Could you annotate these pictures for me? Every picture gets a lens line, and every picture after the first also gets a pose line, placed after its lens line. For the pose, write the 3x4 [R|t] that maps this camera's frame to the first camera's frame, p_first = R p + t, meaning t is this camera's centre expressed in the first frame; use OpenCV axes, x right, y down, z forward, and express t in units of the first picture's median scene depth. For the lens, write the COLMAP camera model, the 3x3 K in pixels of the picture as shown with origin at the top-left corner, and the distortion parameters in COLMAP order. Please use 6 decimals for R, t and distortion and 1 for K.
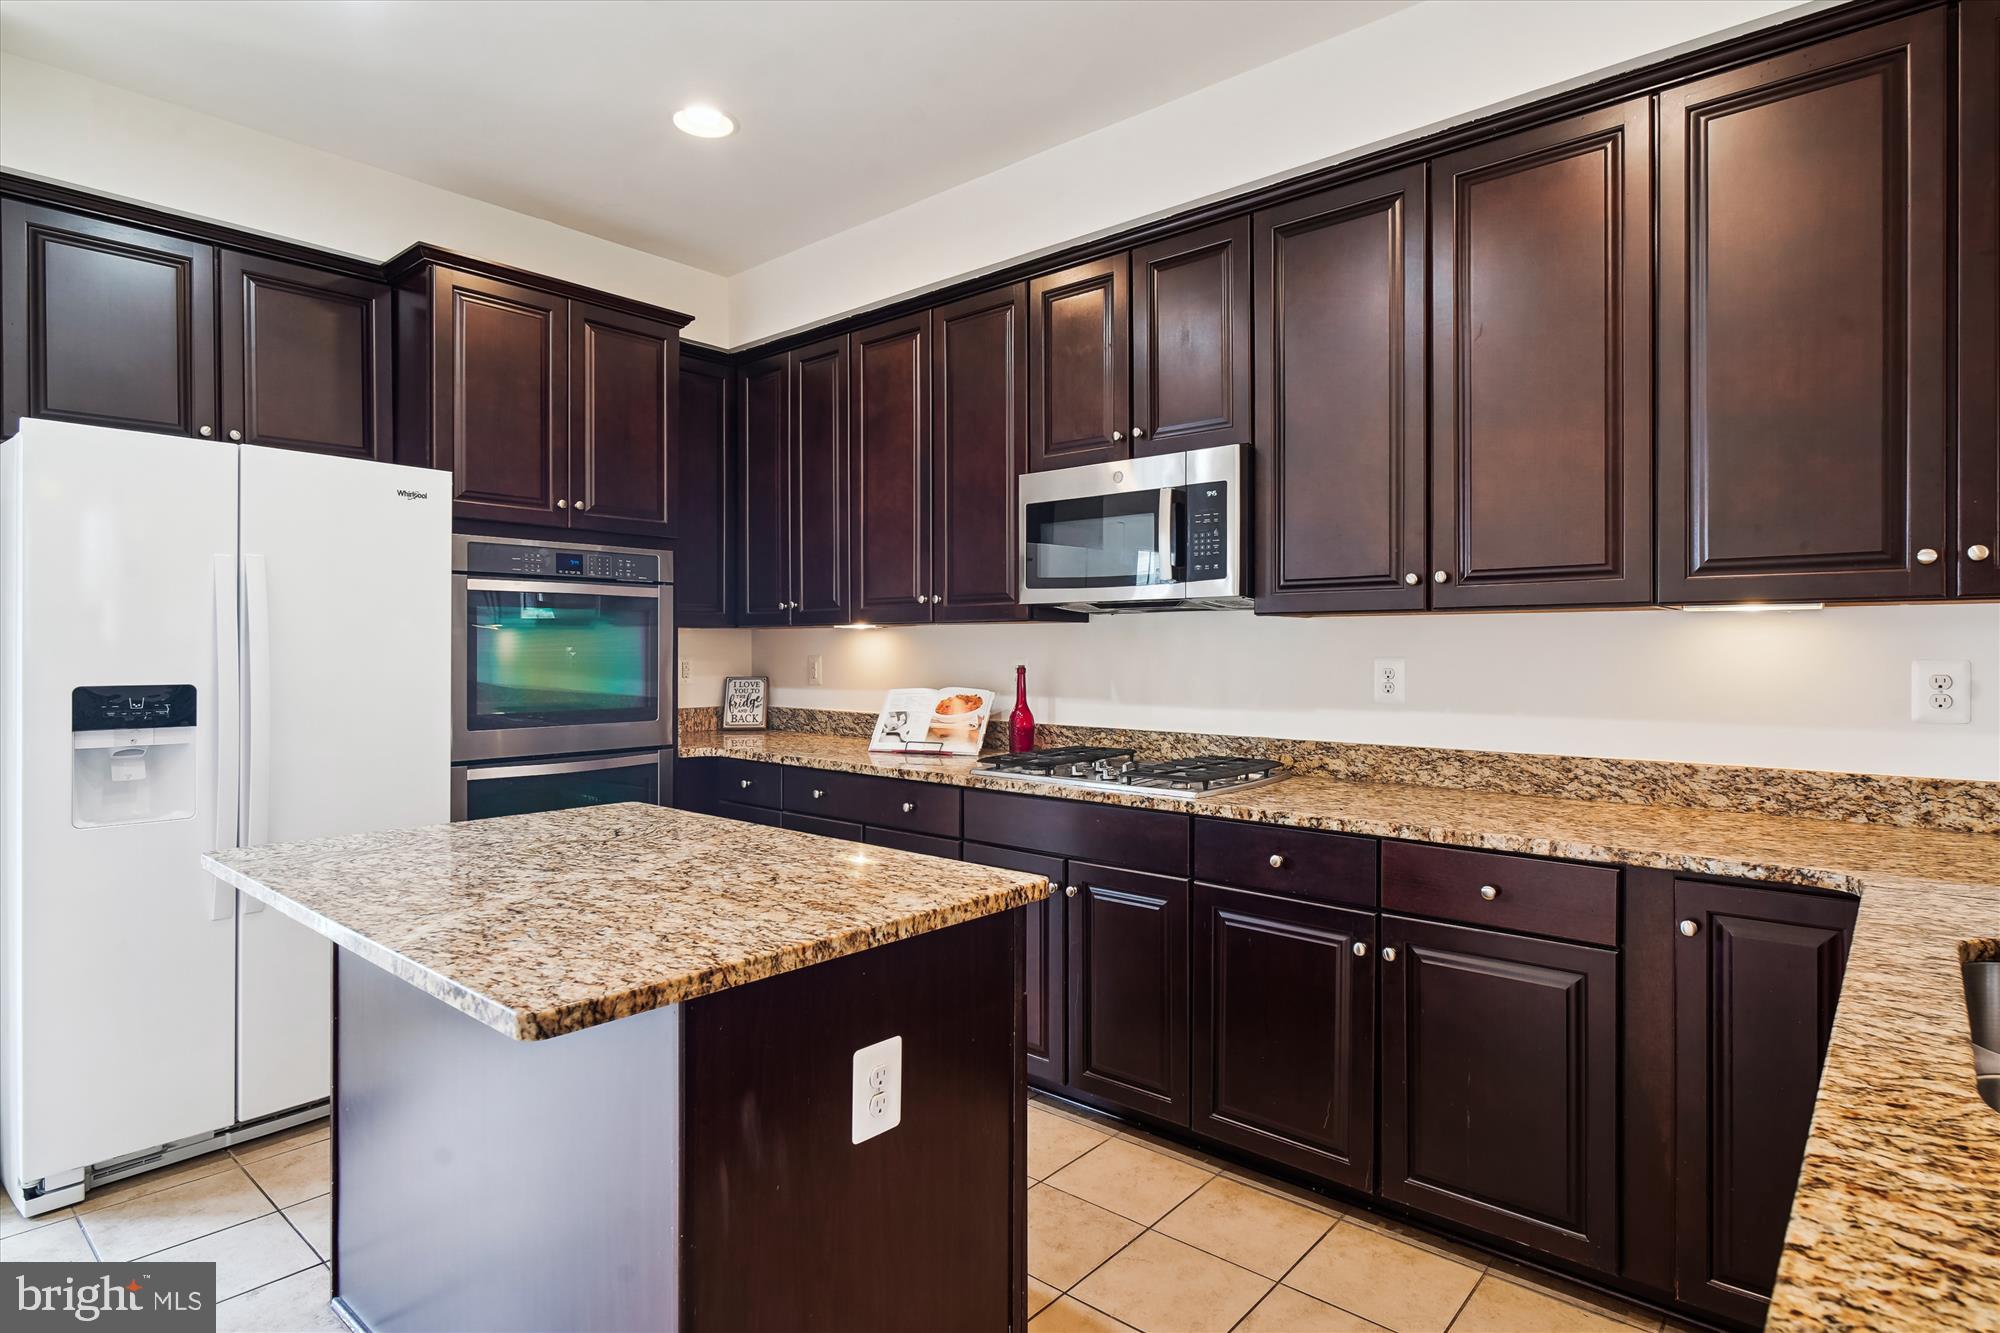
lens RADIAL K [[1050.7, 0, 977.4], [0, 1050.7, 652.0], [0, 0, 1]] dist [-0.002726, -0.000108]
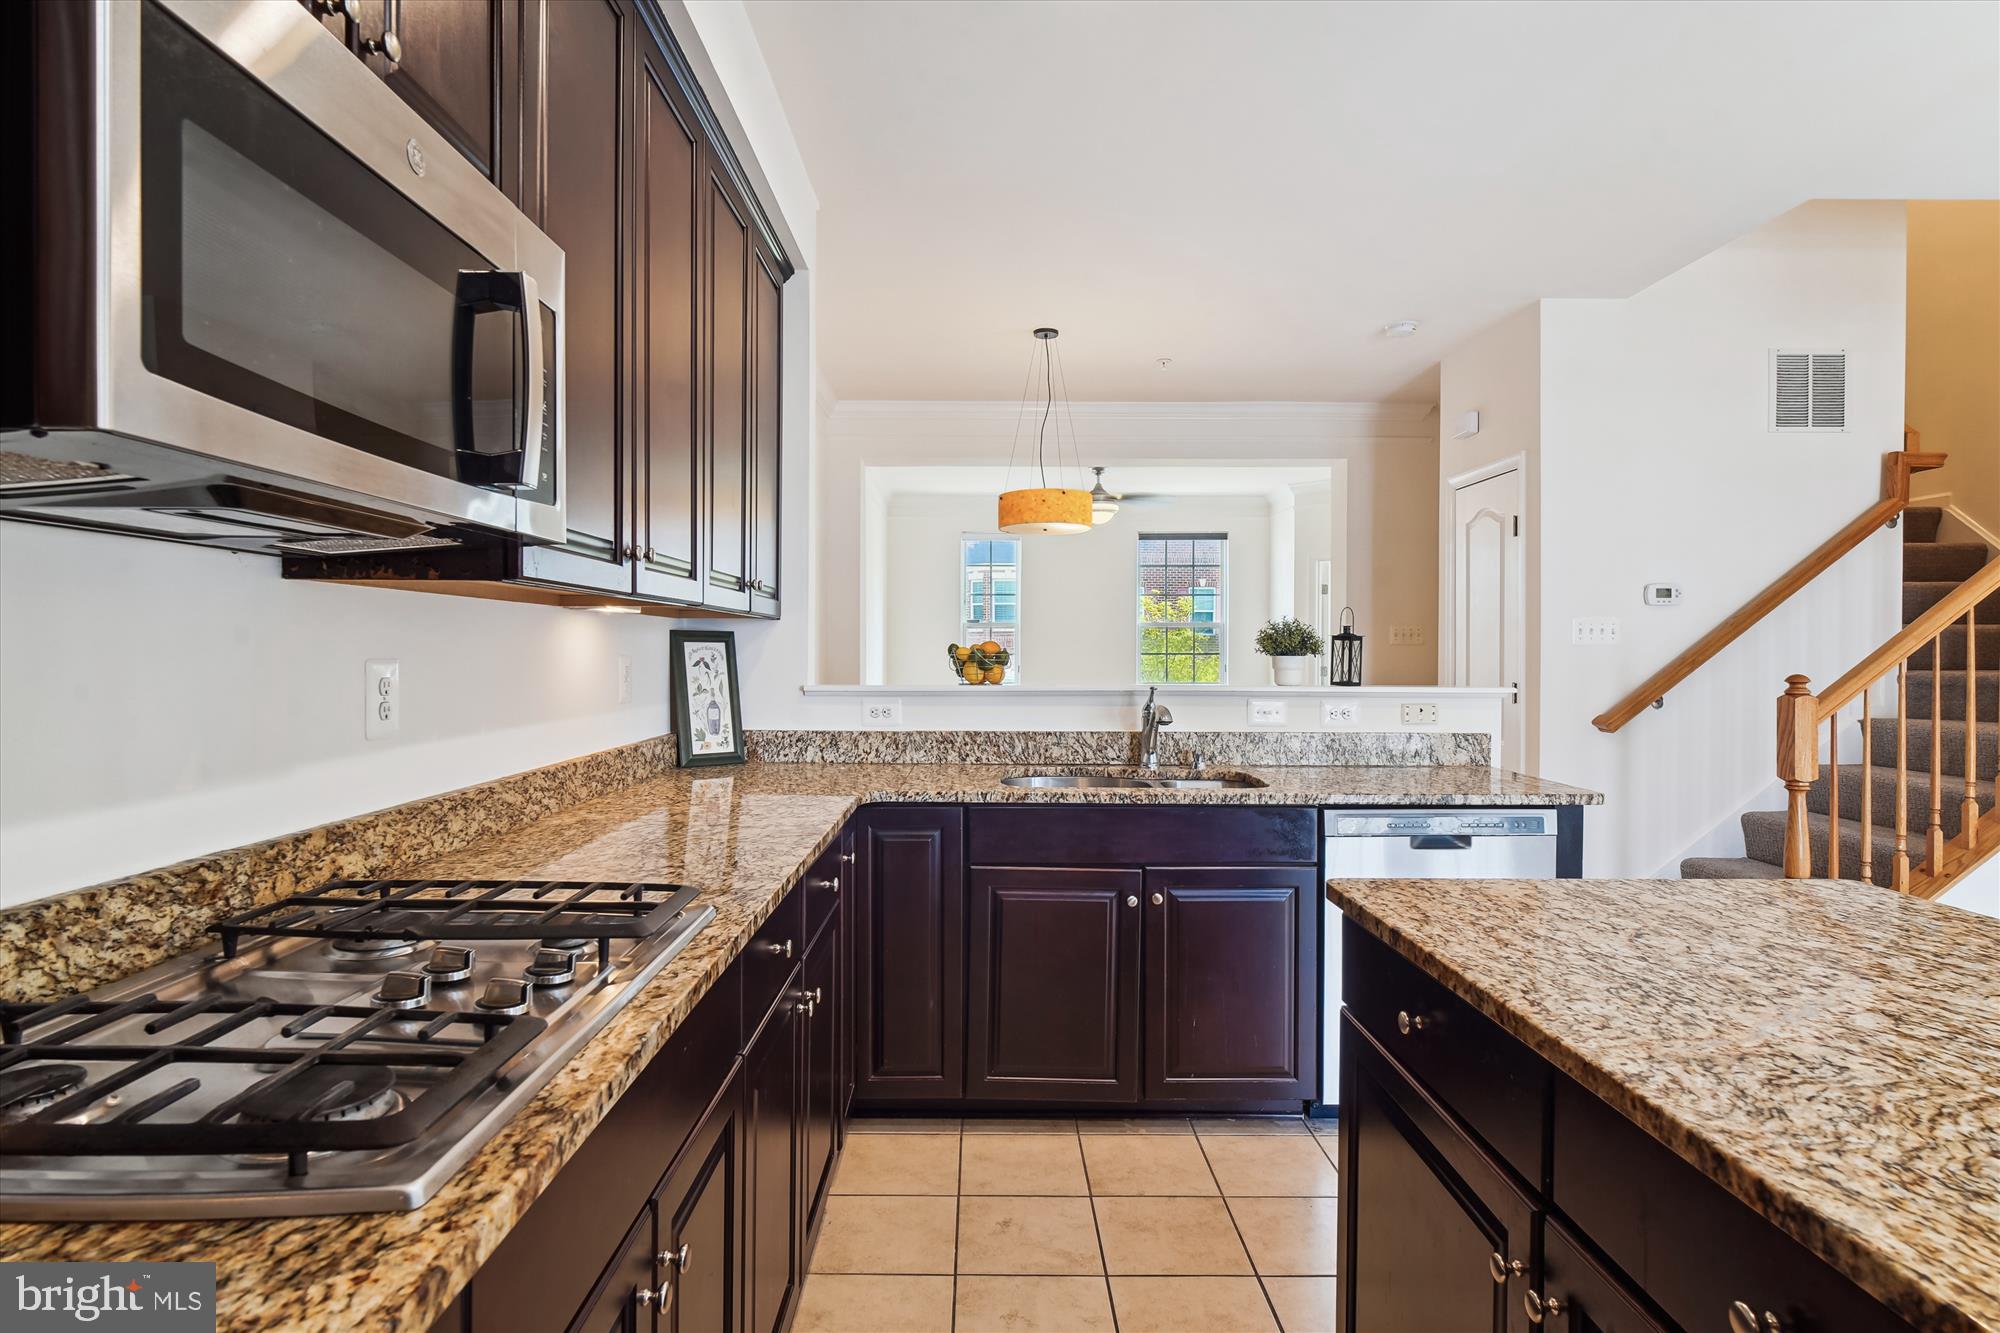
lens RADIAL K [[1050.7, 0, 977.4], [0, 1050.7, 652.0], [0, 0, 1]] dist [-0.002726, -0.000108]
pose [[-0.659294, -0.003319, 0.751878, -0.272570], [0.000112, 0.999990, 0.004512, -0.001513], [-0.751885, 0.003058, -0.659287, 1.152847]]
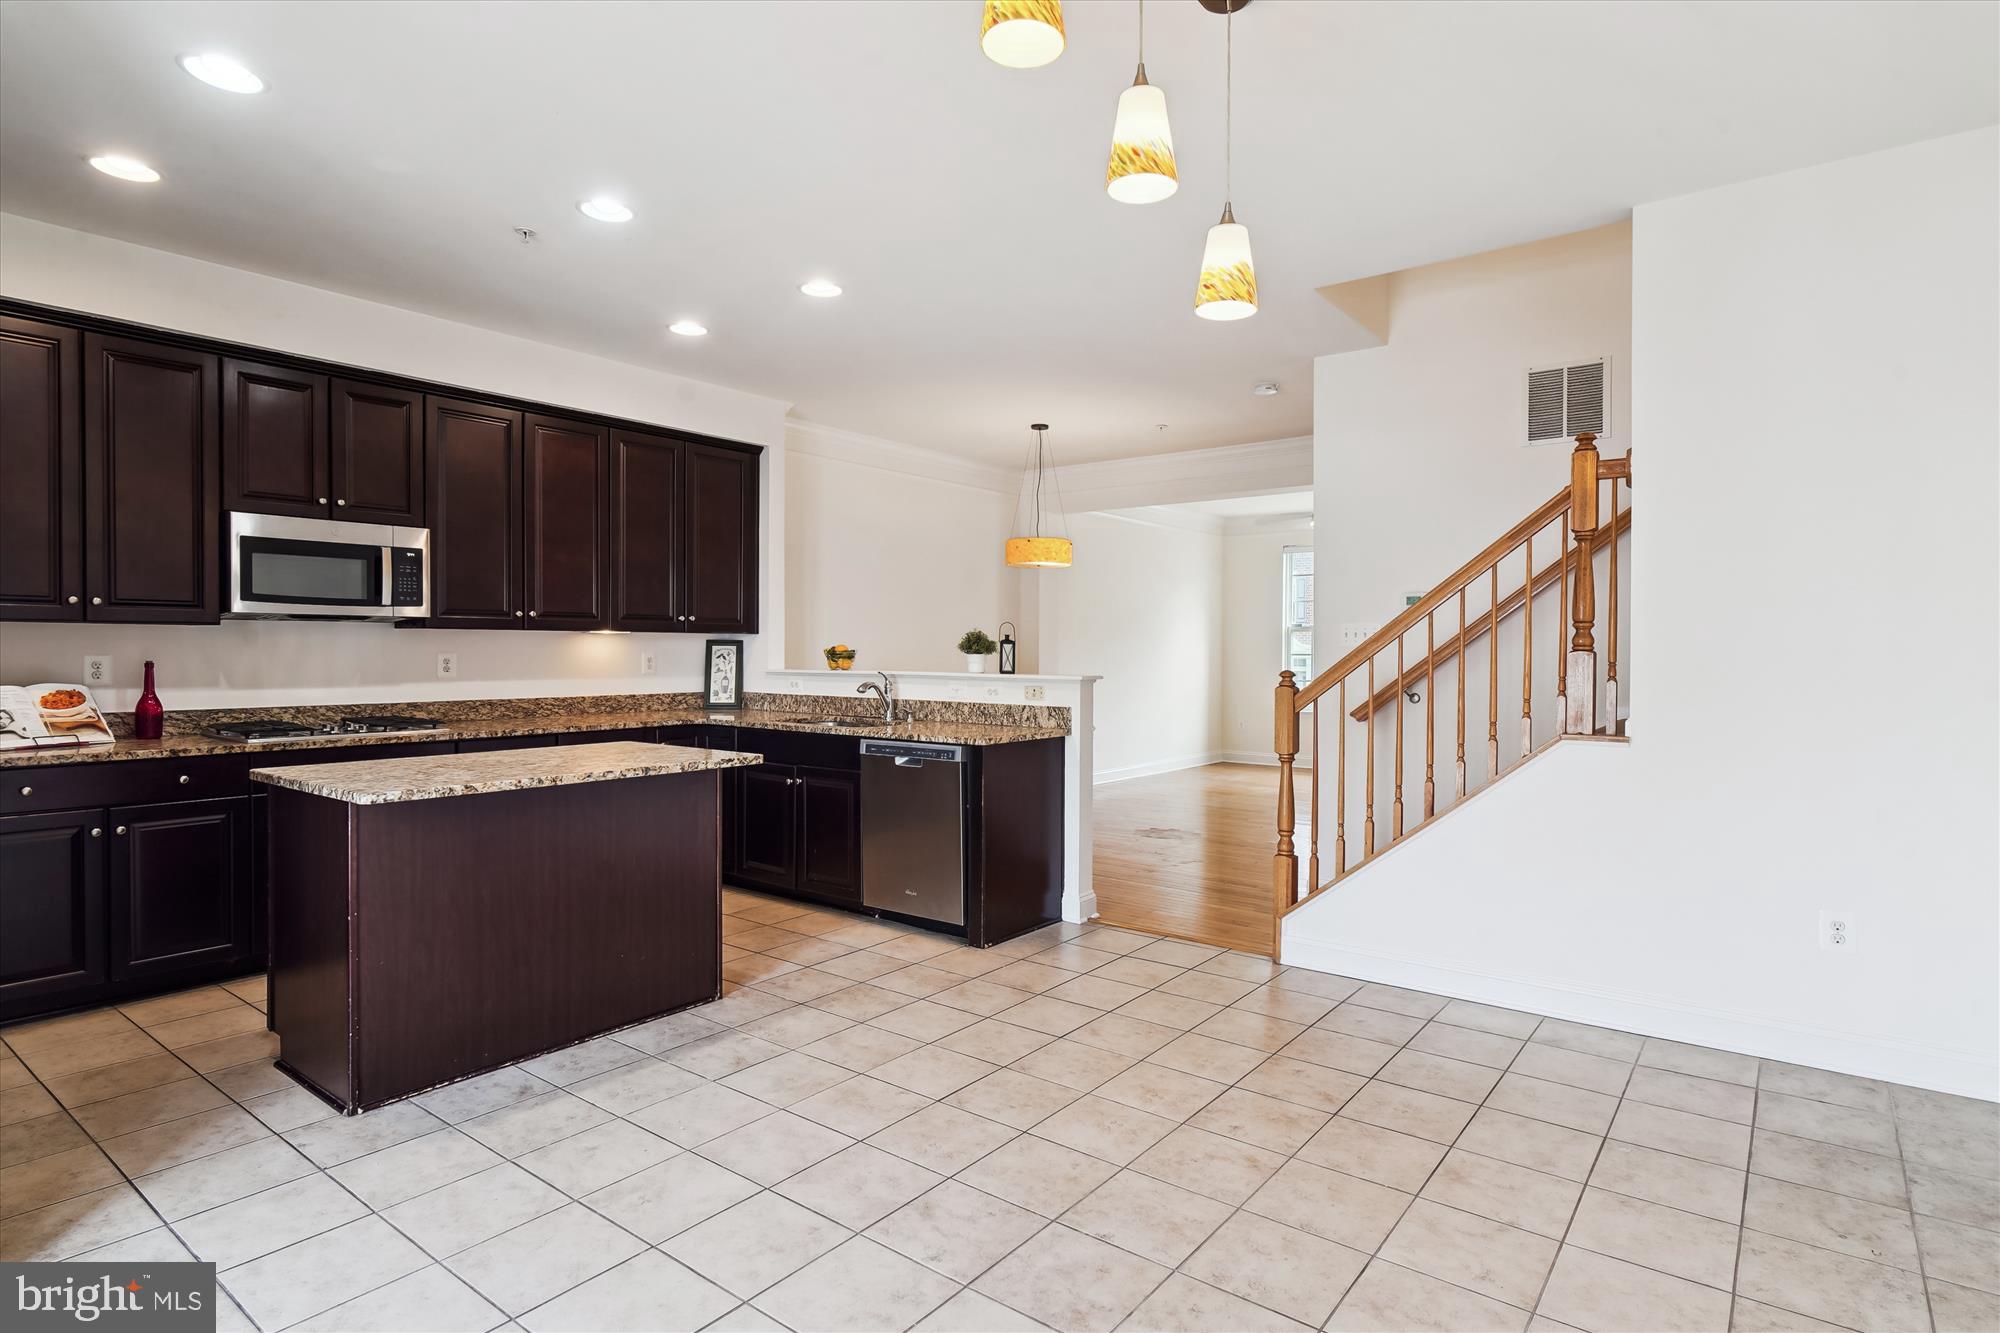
lens RADIAL K [[1048.6, 0, 1008.4], [0, 1048.6, 656.8], [0, 0, 1]] dist [-0.000646, 0.000016]
pose [[-0.061986, -0.007977, 0.998045, -1.481327], [-0.000142, 0.999968, 0.007984, -0.001966], [-0.998077, 0.000353, -0.061985, 0.152982]]
